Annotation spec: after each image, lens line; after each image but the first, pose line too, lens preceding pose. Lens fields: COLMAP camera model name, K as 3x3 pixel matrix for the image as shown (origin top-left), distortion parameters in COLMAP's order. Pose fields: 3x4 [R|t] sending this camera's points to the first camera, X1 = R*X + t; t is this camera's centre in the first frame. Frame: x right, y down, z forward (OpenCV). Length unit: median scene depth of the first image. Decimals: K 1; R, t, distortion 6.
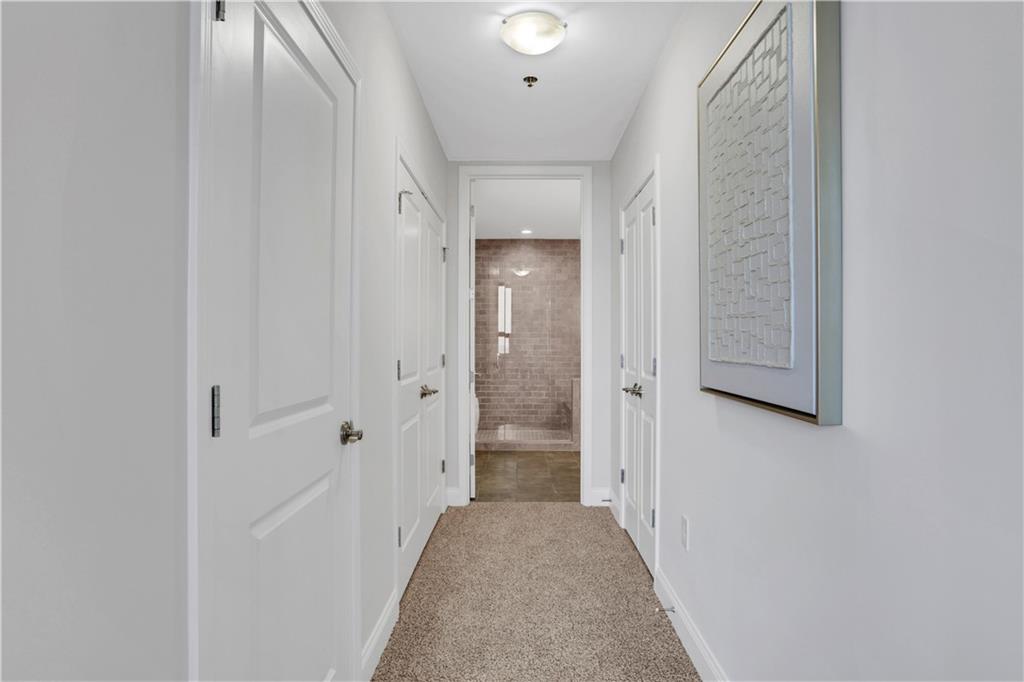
lens RADIAL K [[830.0, 0, 508.5], [0, 830.0, 341.4], [0, 0, 1]] dist [-0.005215, -0.000139]
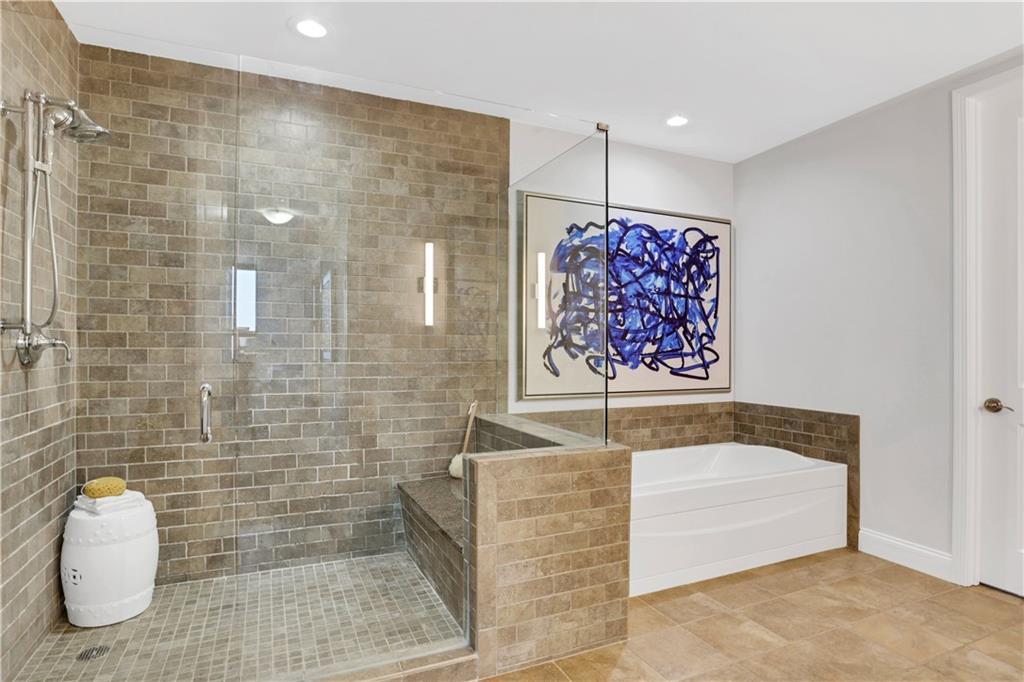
lens RADIAL K [[504.0, 0, 503.6], [0, 504.0, 343.6], [0, 0, 1]] dist [-0.005433, 0.000844]
pose [[0.891777, 0.003593, 0.452461, -0.001387], [-0.004011, 0.999992, -0.000035, 0.000785], [-0.452457, -0.001784, 0.891784, 0.745130]]
